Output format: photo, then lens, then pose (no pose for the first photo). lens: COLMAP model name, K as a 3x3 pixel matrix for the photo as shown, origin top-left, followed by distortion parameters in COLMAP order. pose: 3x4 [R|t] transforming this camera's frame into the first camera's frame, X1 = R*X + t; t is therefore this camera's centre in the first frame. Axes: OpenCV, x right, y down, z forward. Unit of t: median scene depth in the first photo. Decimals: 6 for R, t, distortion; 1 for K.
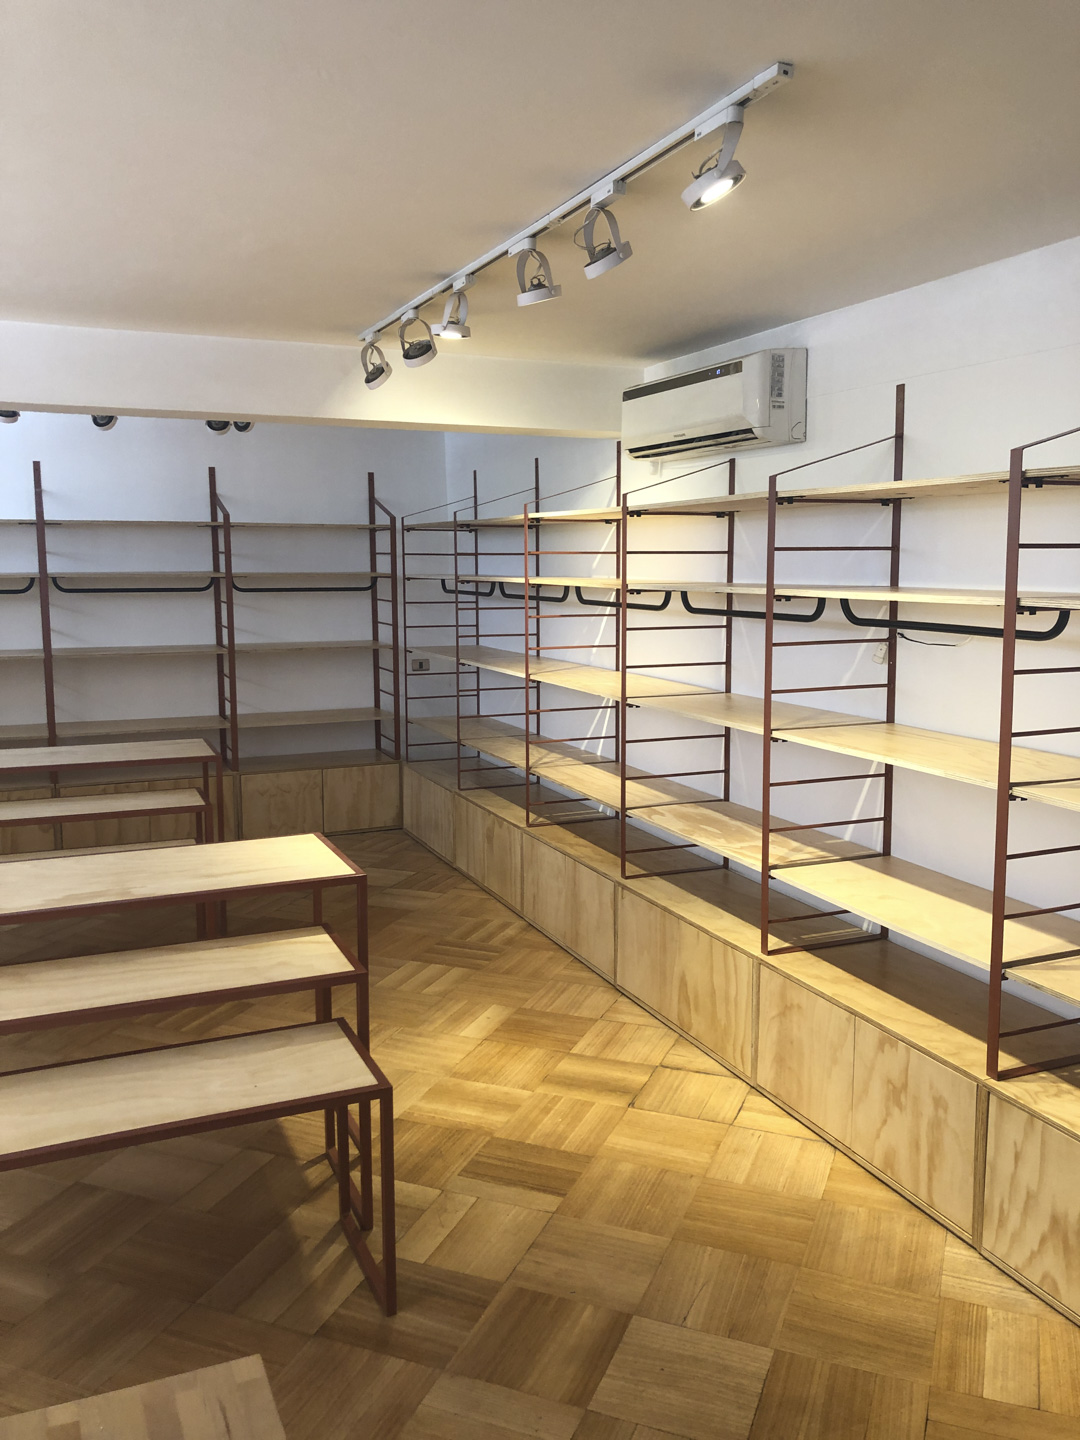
lens RADIAL K [[1163.9, 0, 540.0], [0, 1163.9, 720.0], [0, 0, 1]] dist [0.006439, -0.015366]
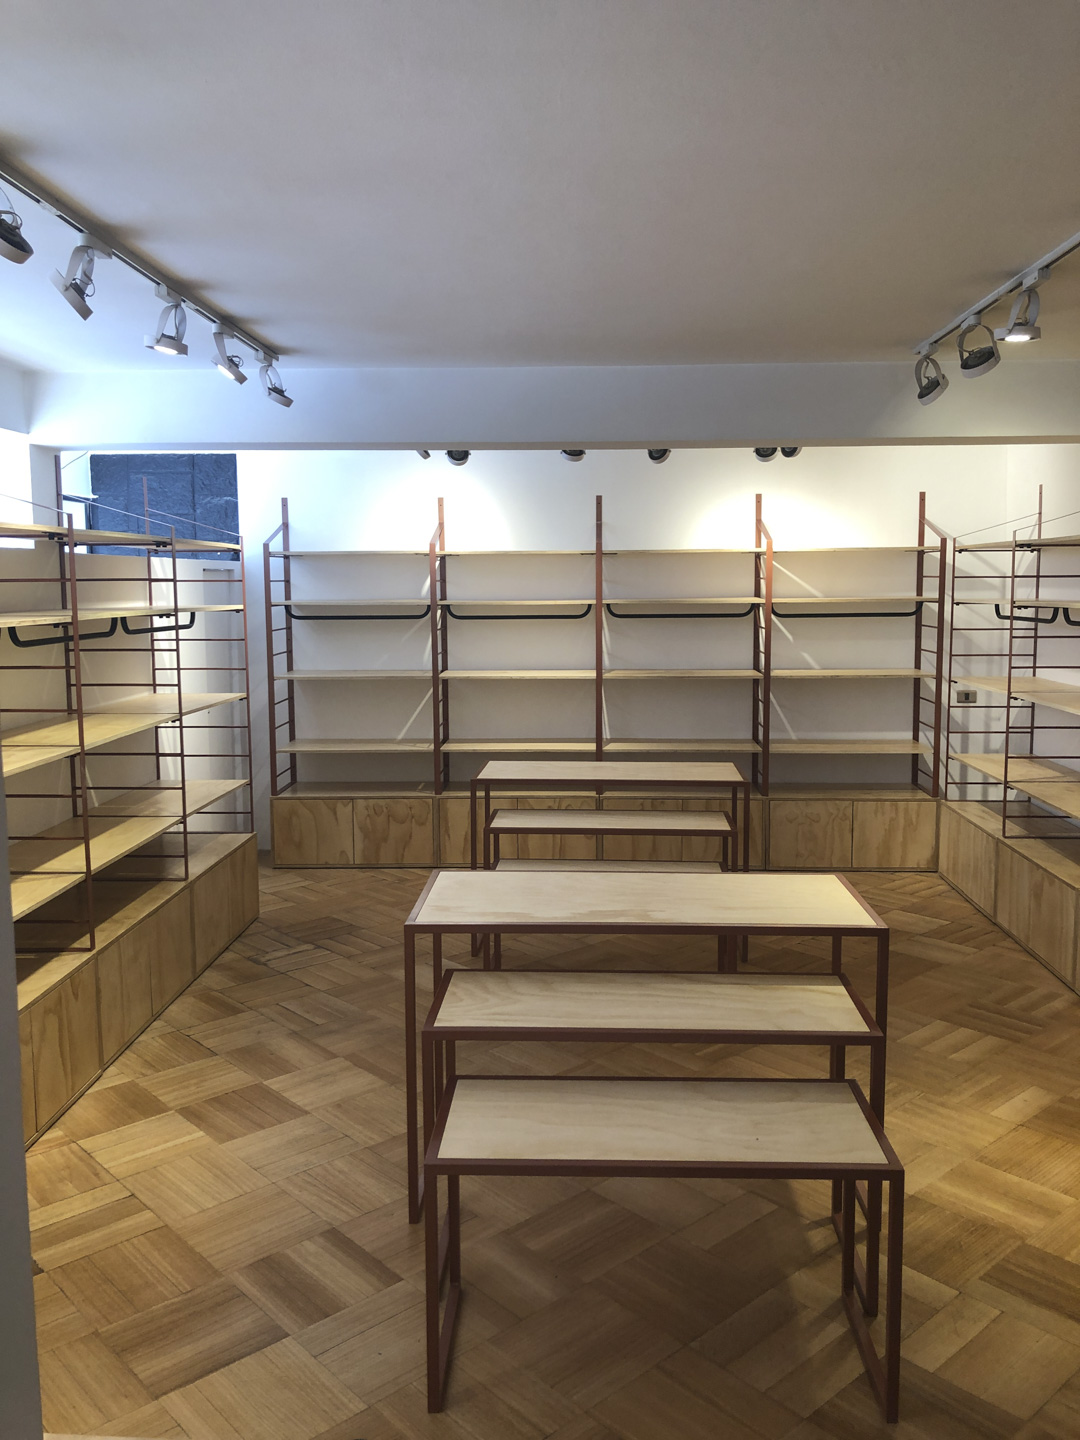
lens RADIAL K [[1163.9, 0, 540.0], [0, 1163.9, 720.0], [0, 0, 1]] dist [0.006439, -0.015366]
pose [[0.897895, 0.042852, -0.438118, -0.000403], [-0.051395, 0.998649, -0.007654, -0.007793], [0.437198, 0.029389, 0.898885, 0.032255]]
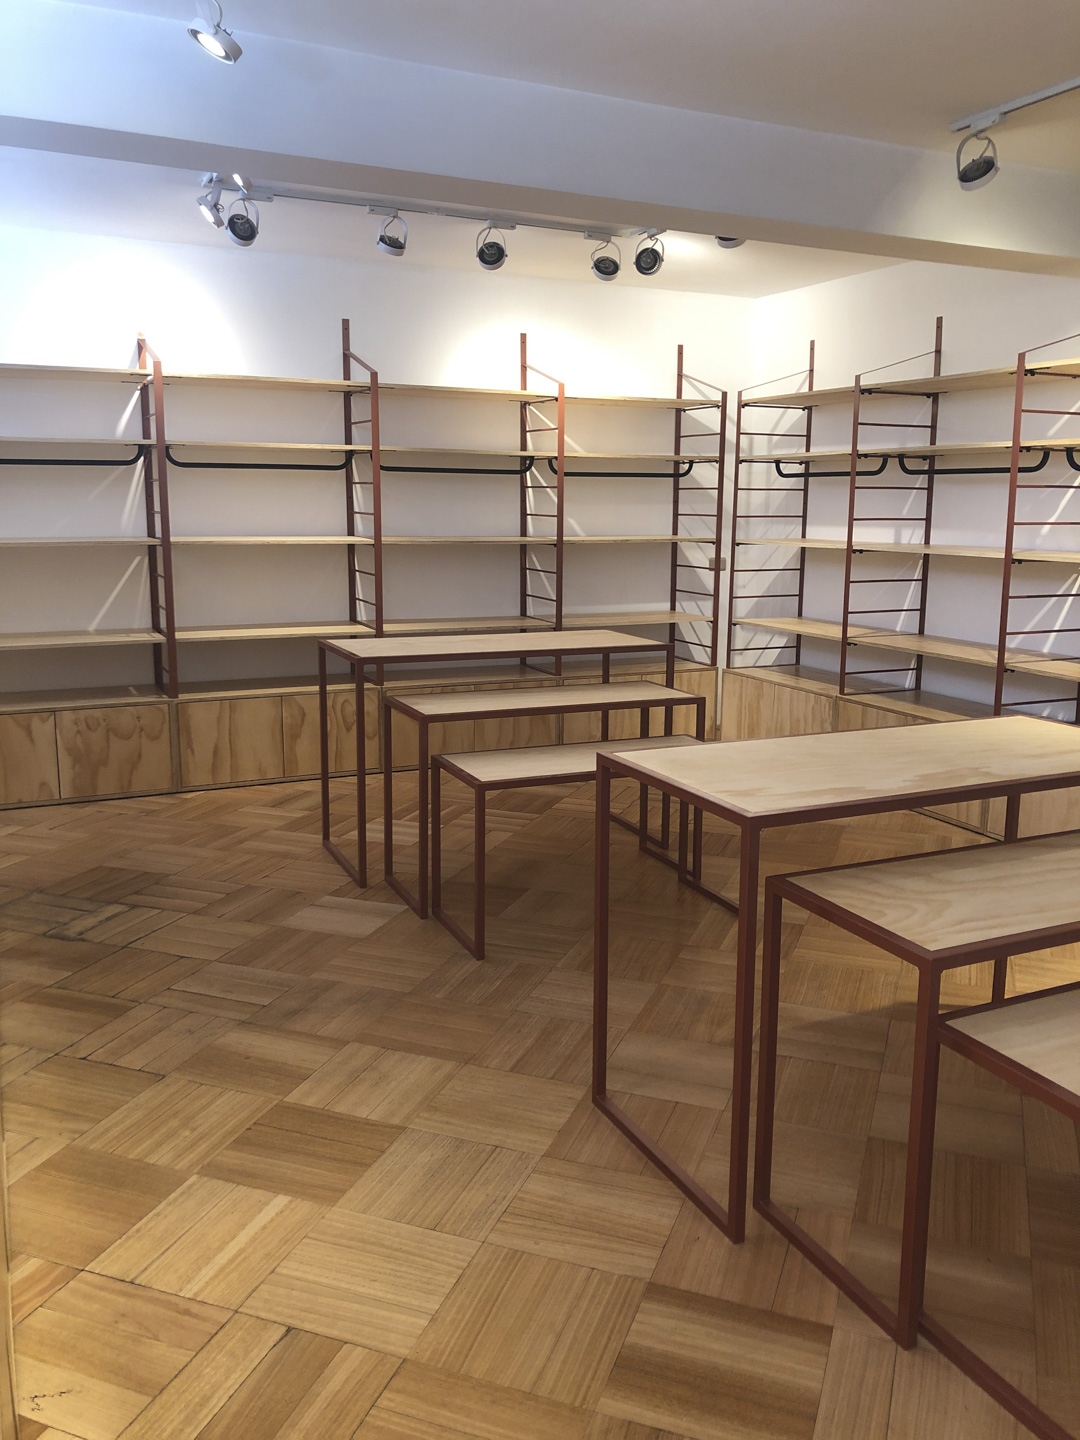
lens RADIAL K [[1159.4, 0, 541.9], [0, 1159.4, 745.3], [0, 0, 1]] dist [0.005481, 0.000515]
pose [[0.999590, 0.000980, 0.028621, -0.890742], [-0.002947, 0.997630, 0.068740, 0.109234], [-0.028486, -0.068796, 0.997224, 0.299377]]
